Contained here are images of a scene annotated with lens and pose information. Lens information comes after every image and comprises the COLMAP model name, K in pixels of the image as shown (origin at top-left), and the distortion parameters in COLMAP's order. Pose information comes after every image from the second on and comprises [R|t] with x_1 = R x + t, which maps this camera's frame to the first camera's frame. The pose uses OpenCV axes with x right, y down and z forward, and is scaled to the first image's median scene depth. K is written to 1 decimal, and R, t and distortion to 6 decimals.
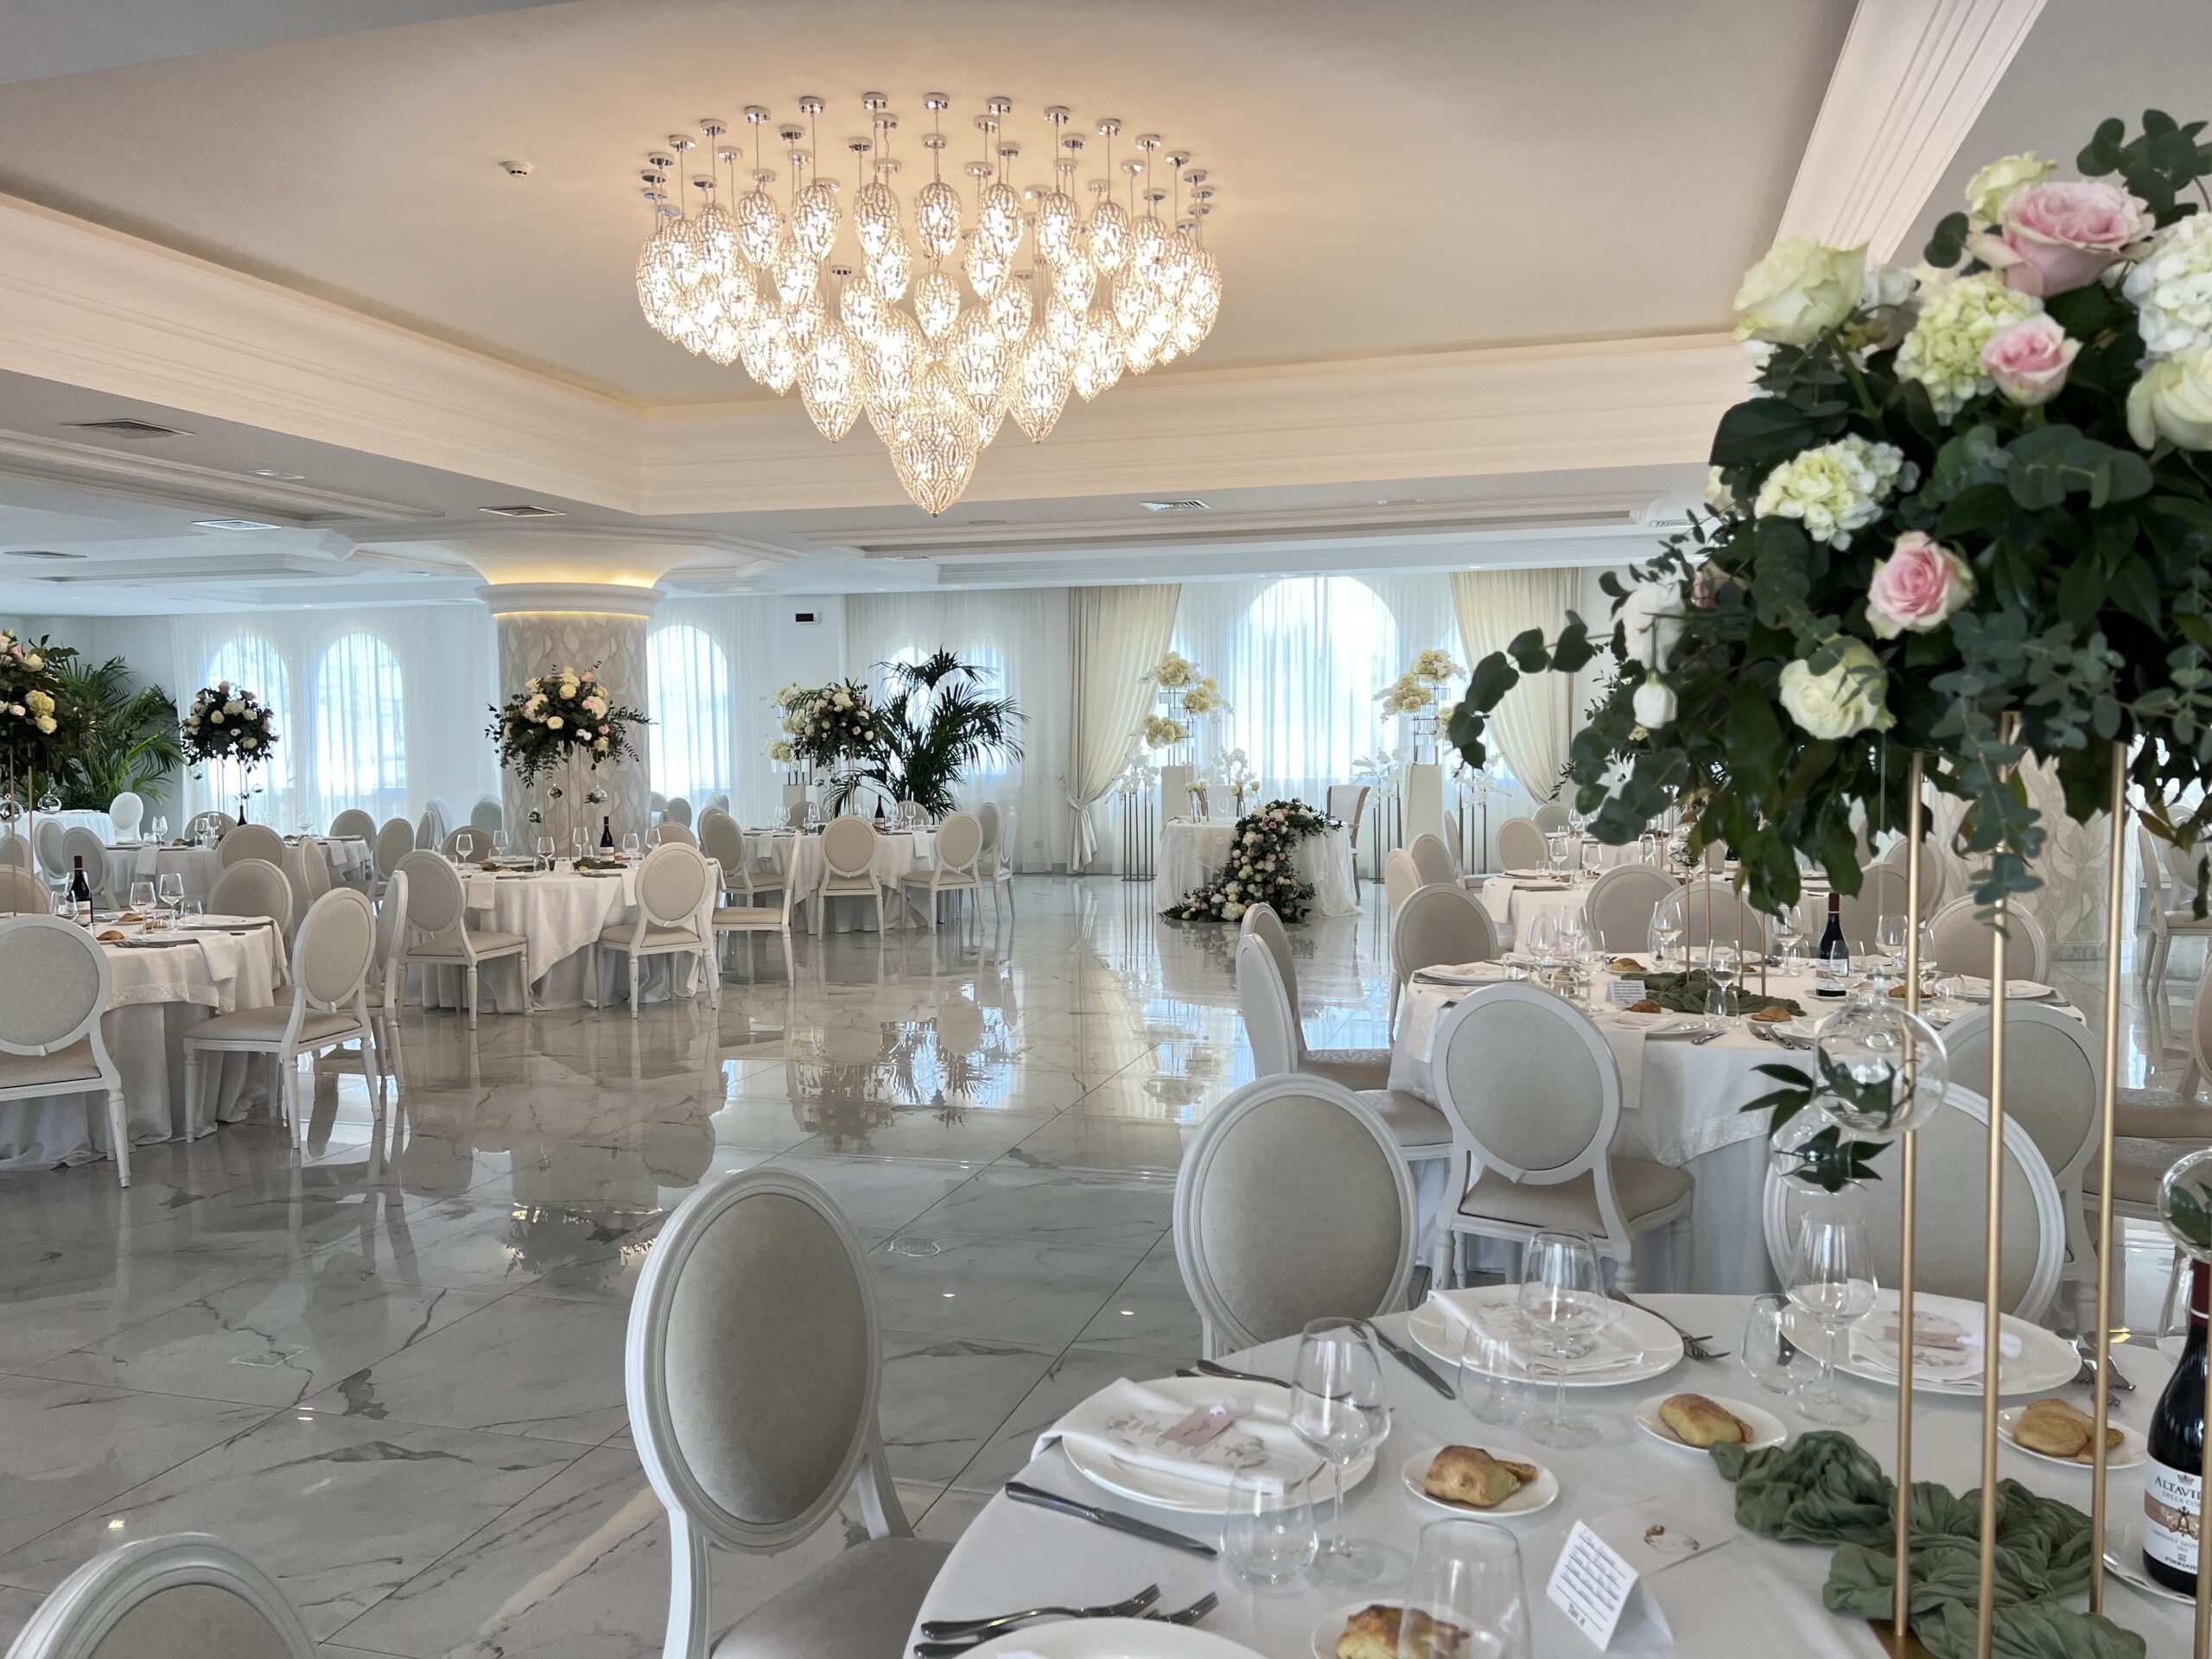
lens RADIAL K [[1678.4, 0, 1106.5], [0, 1678.4, 833.1], [0, 0, 1]] dist [0.005819, -0.013558]
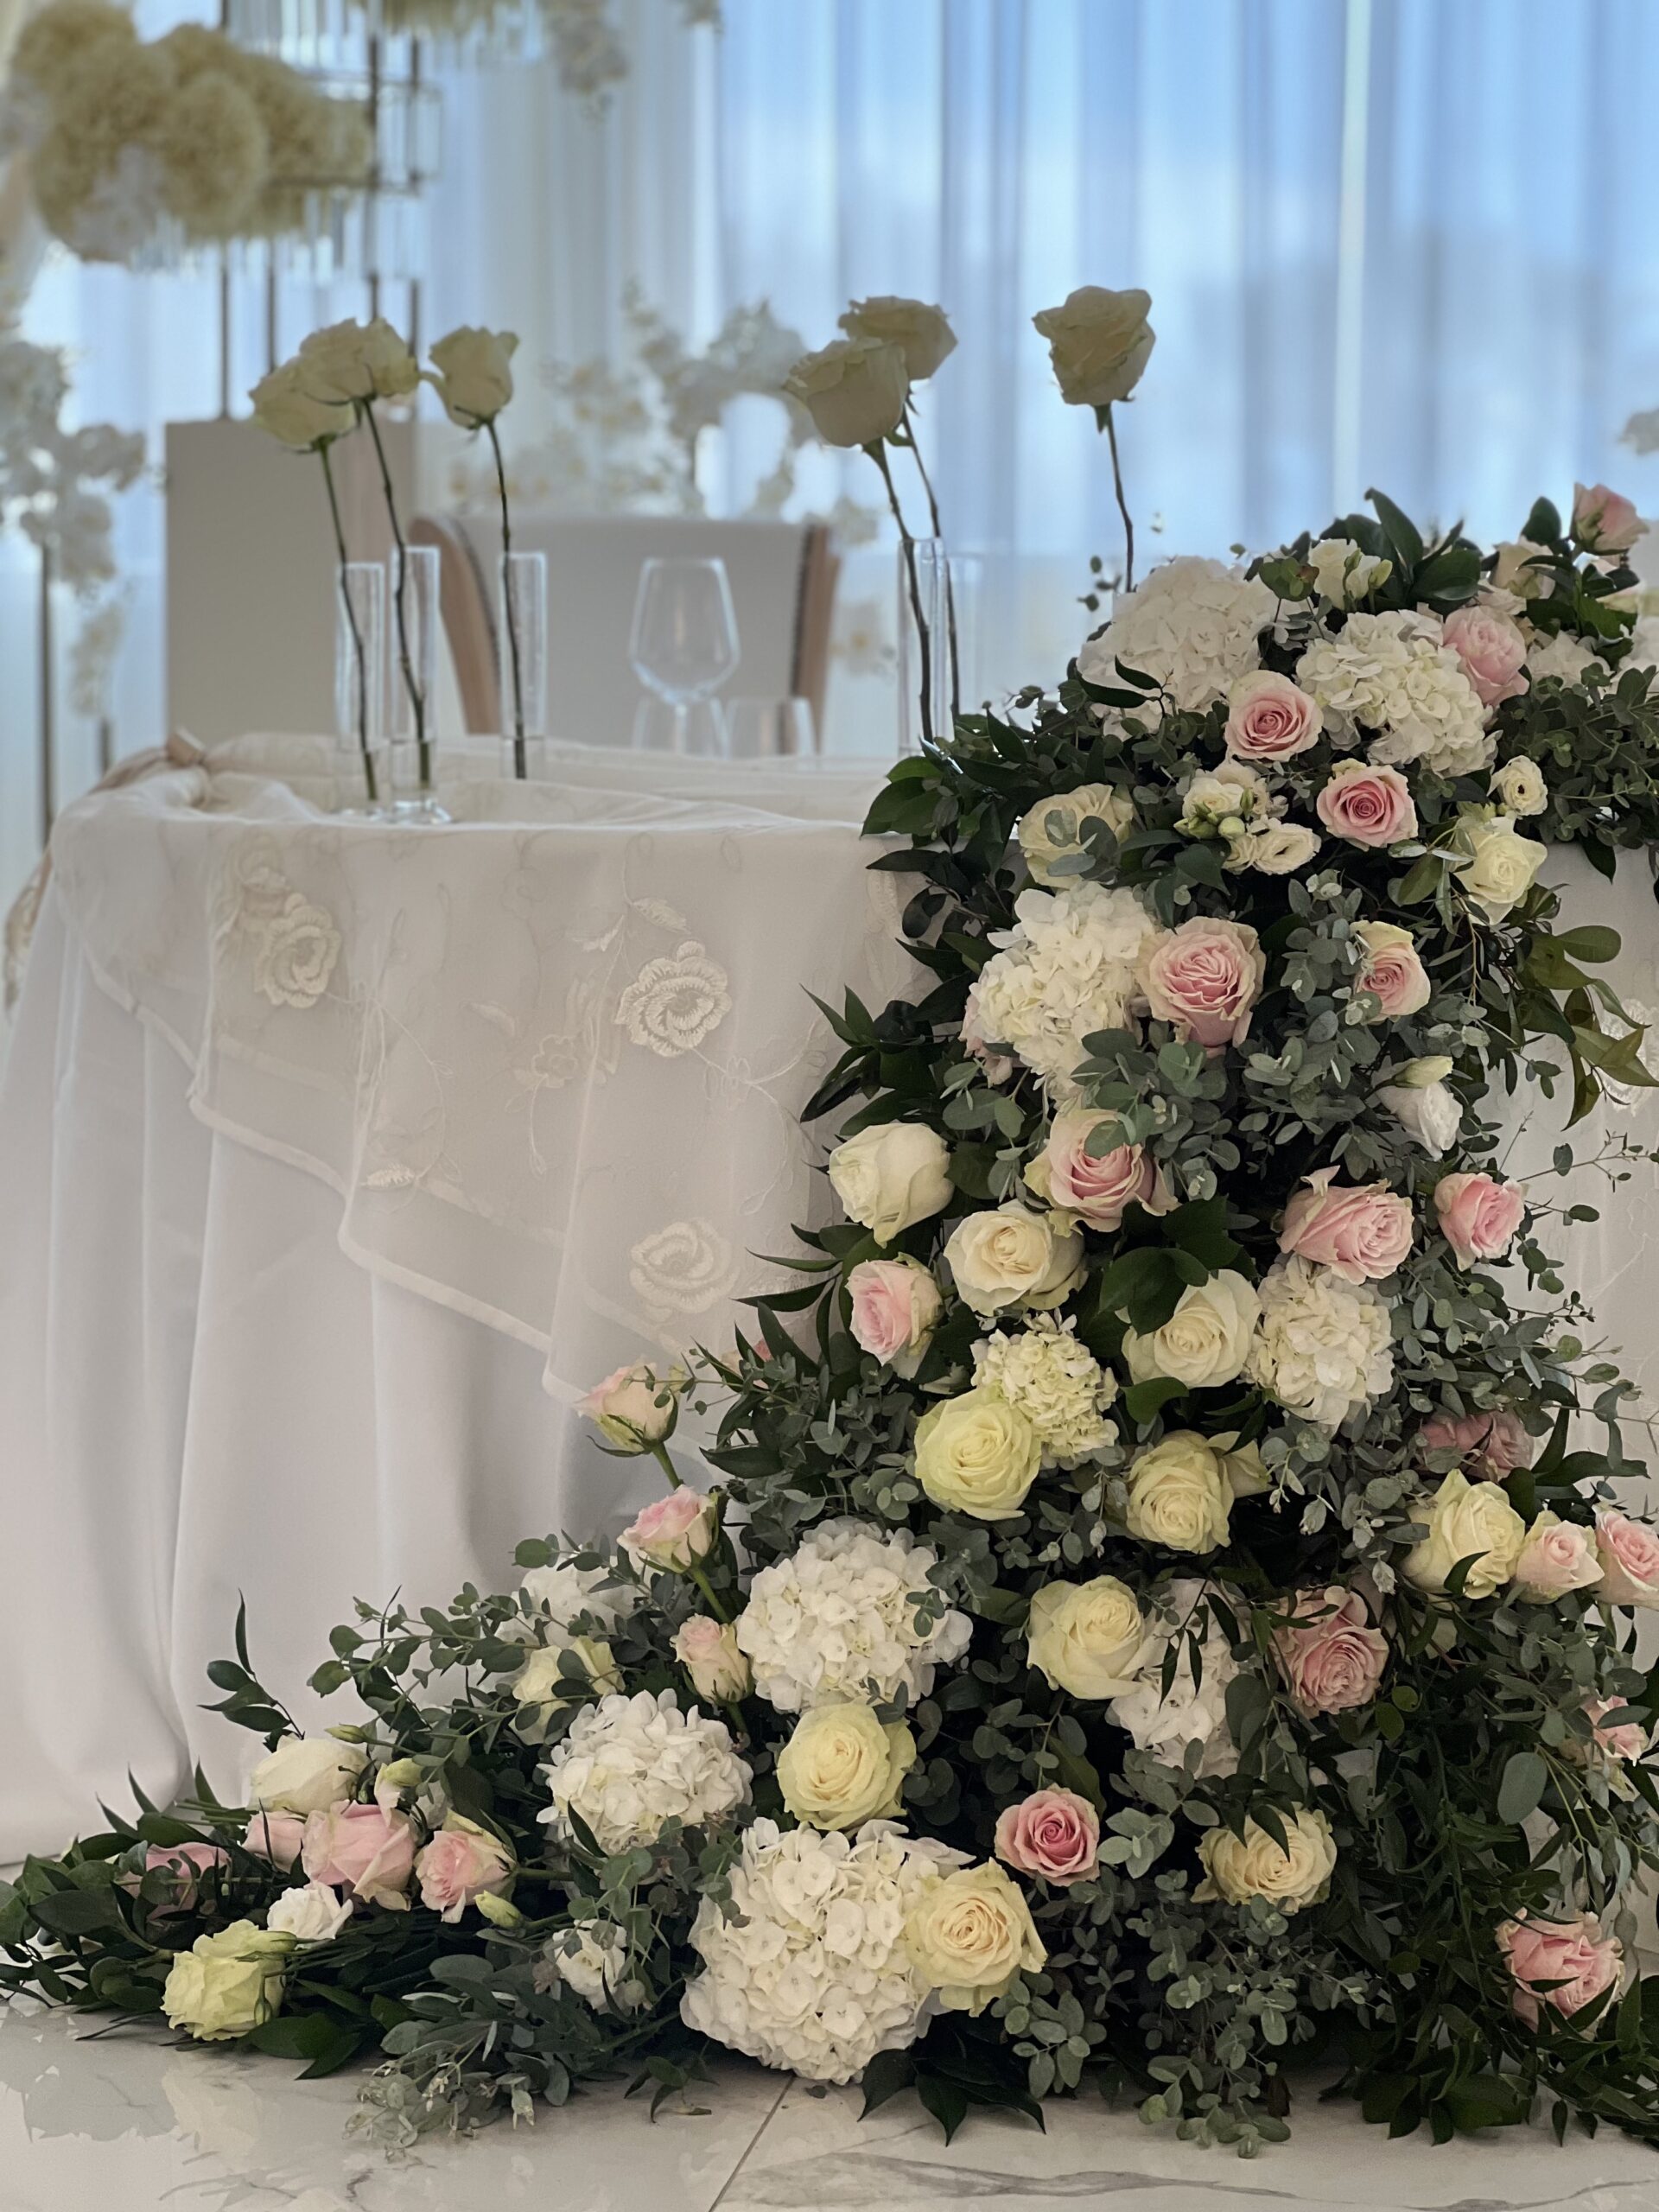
lens RADIAL K [[4962.2, 0, 829.4], [0, 4962.2, 1106.4], [0, 0, 1]] dist [0.014088, 0.000000]
pose [[0.993089, 0.002496, 0.117333, 0.048334], [-0.005357, 0.999696, 0.024080, 0.003599], [-0.117238, -0.024542, 0.992801, 0.776532]]
